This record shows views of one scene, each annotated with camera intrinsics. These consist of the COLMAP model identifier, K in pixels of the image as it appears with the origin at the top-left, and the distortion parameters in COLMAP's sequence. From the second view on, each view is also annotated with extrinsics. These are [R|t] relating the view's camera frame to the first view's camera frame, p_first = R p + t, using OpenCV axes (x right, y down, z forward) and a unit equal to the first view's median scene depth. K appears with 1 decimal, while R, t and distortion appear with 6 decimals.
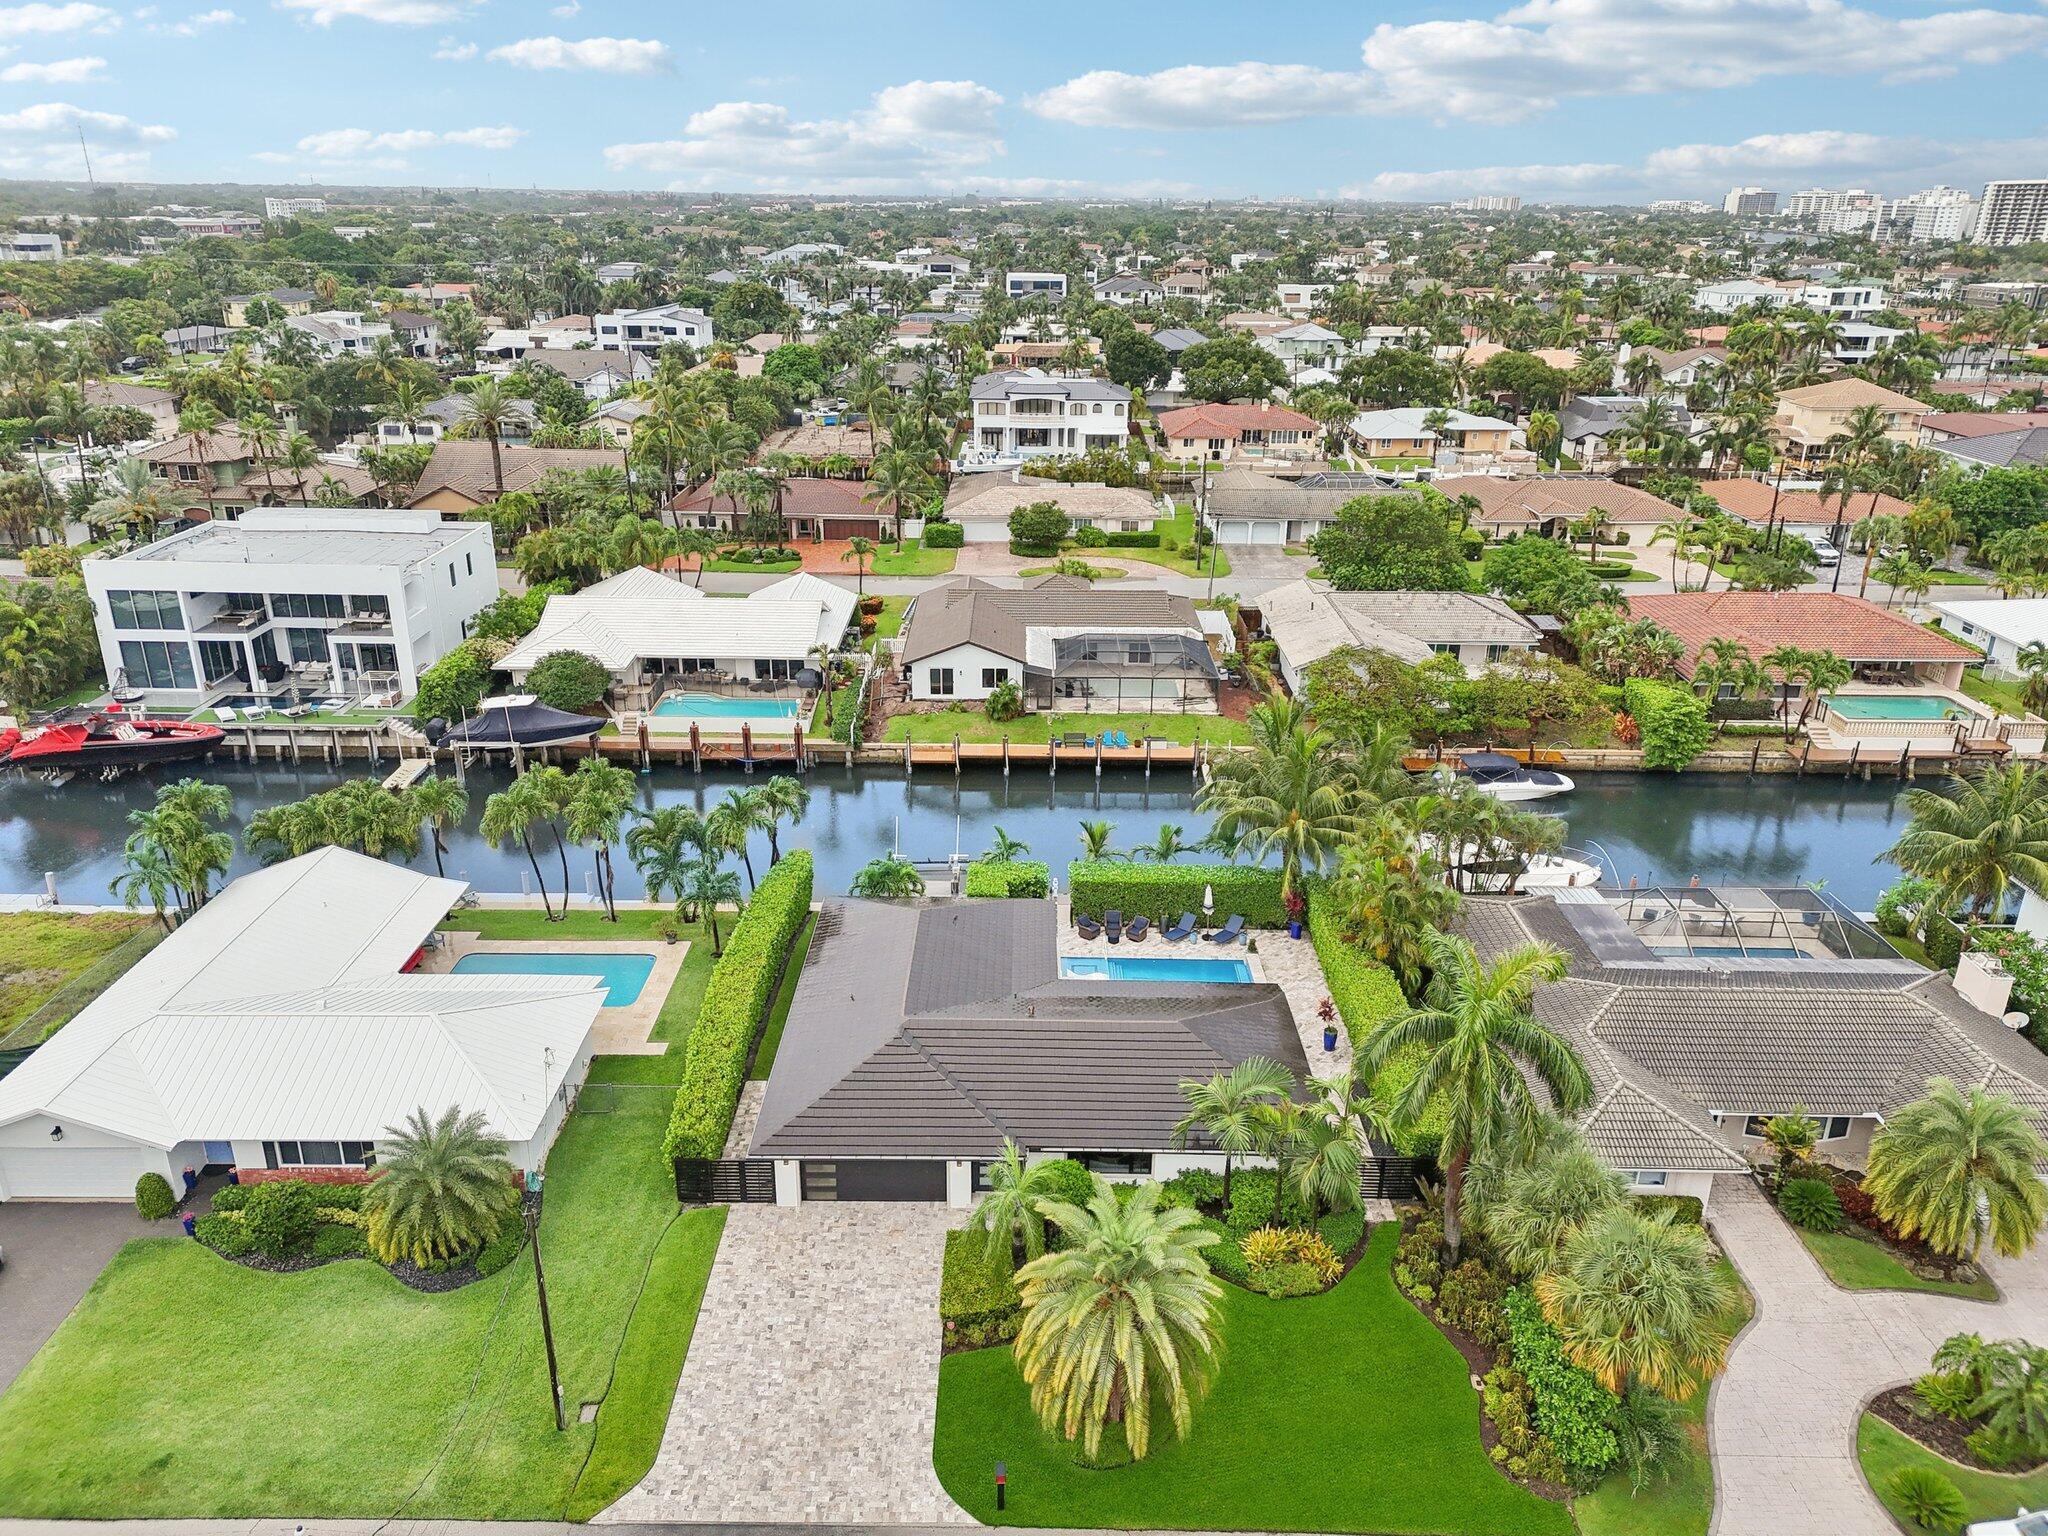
lens RADIAL K [[1417.1, 0, 1024.0], [0, 1417.1, 768.0], [0, 0, 1]] dist [0.068092, -0.081778]
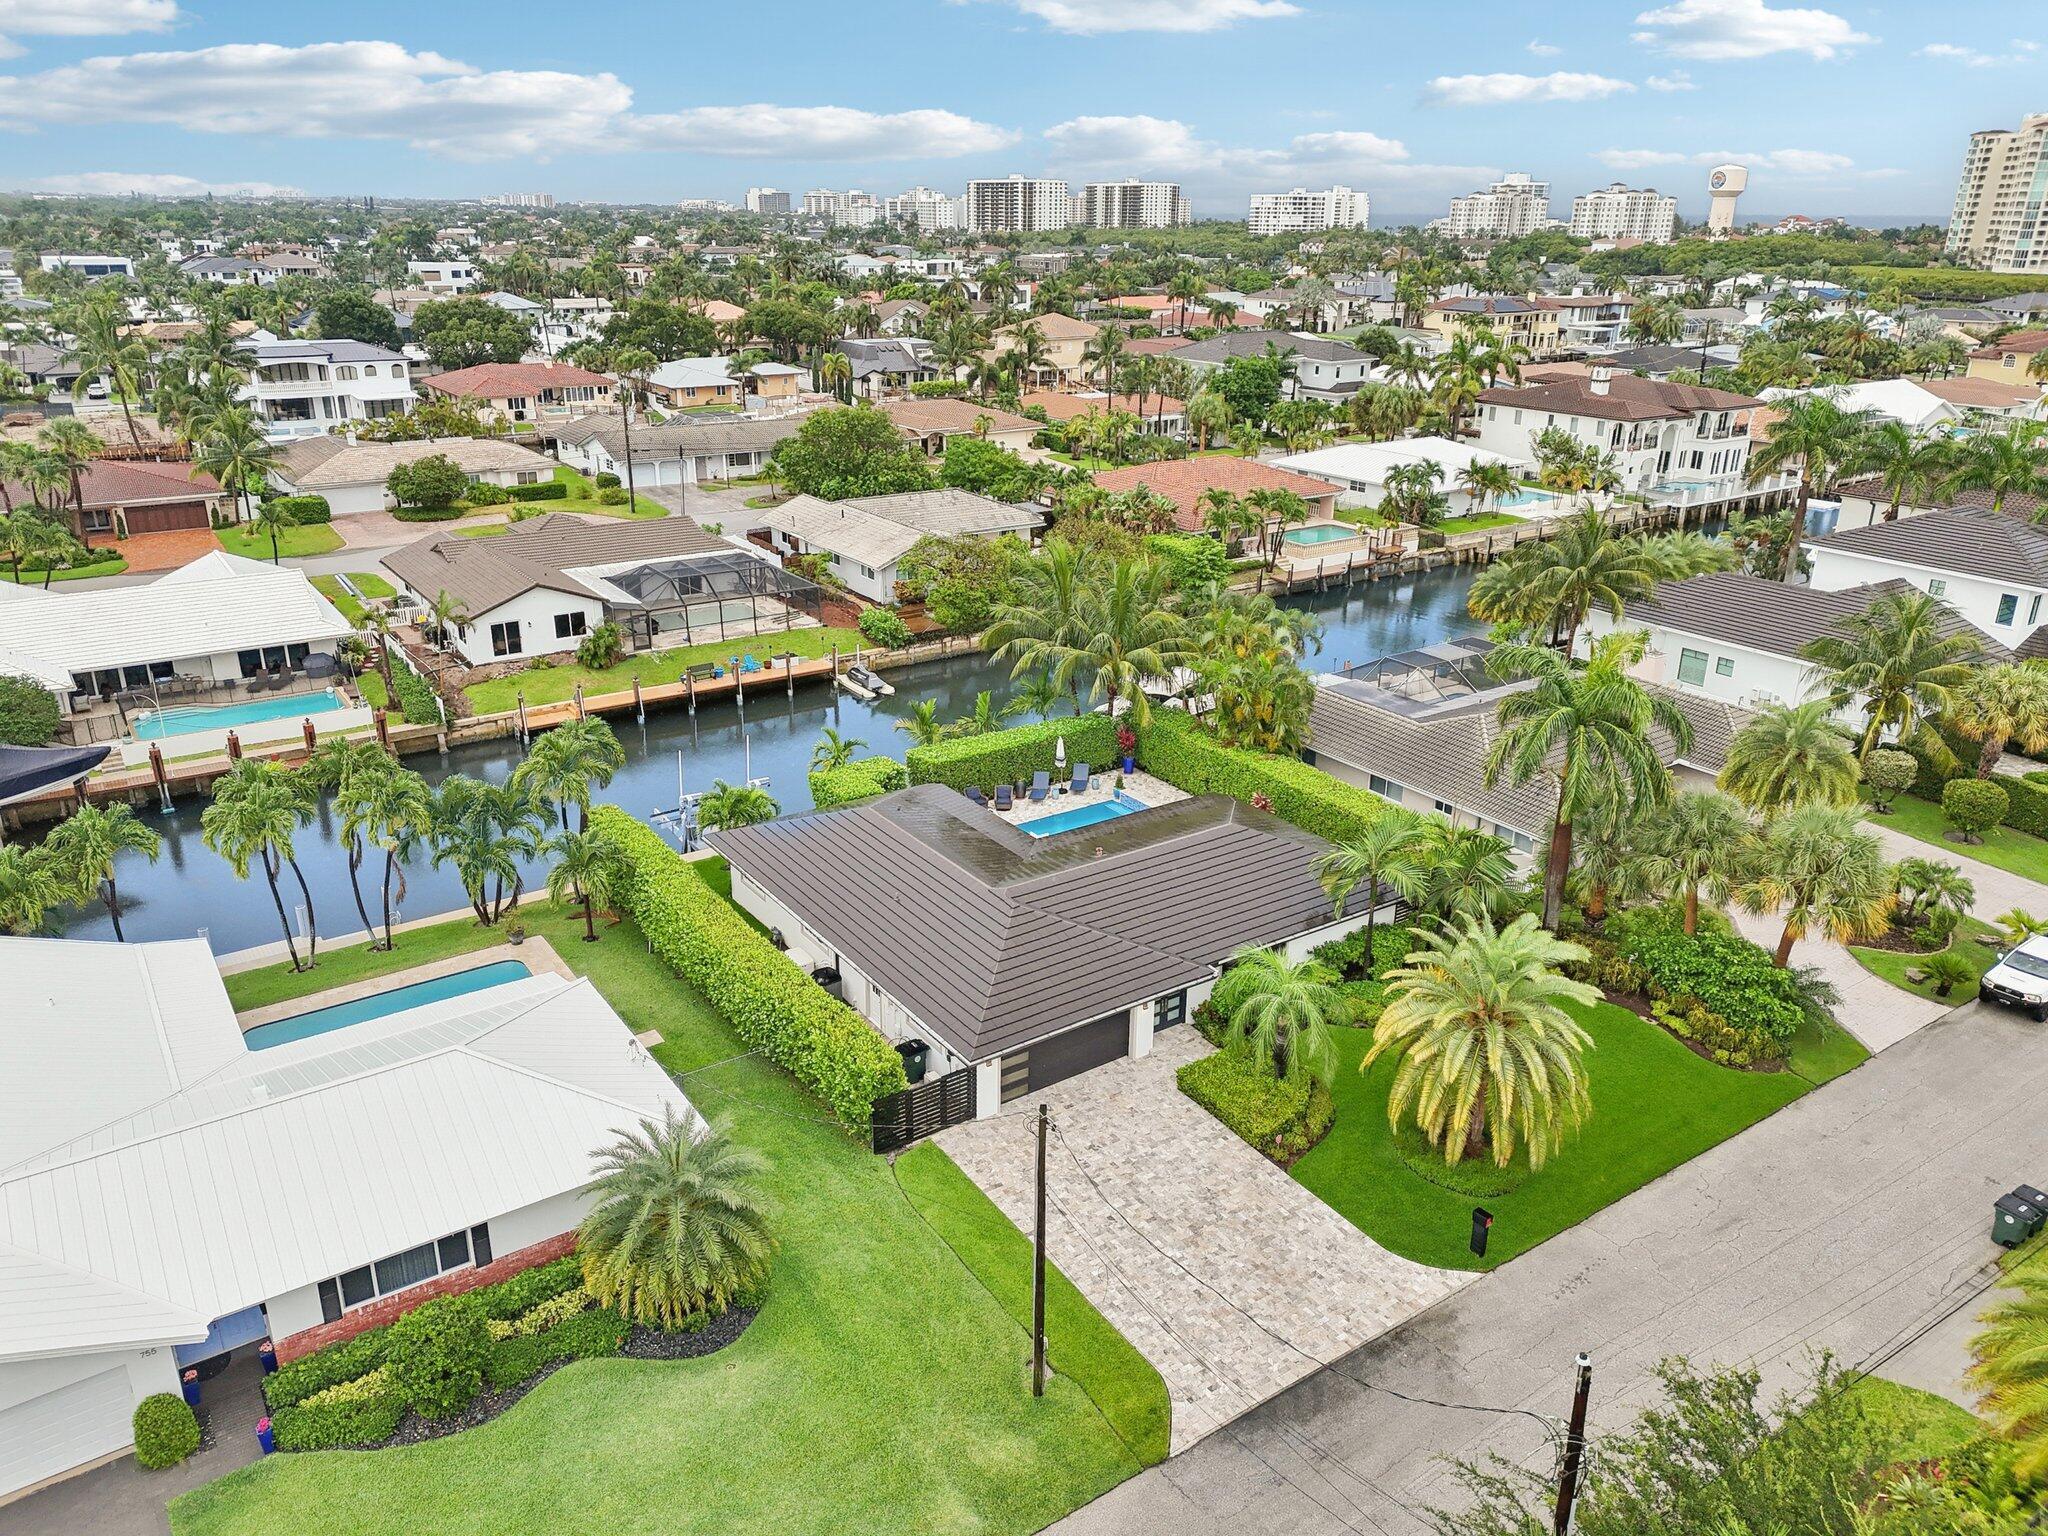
lens RADIAL K [[1439.2, 0, 1024.0], [0, 1439.2, 768.0], [0, 0, 1]] dist [0.079596, -0.086419]
pose [[0.822167, -0.206640, 0.530416, -0.283805], [0.209225, 0.976261, 0.056026, 0.029606], [-0.529401, 0.064914, 0.845884, 0.121880]]
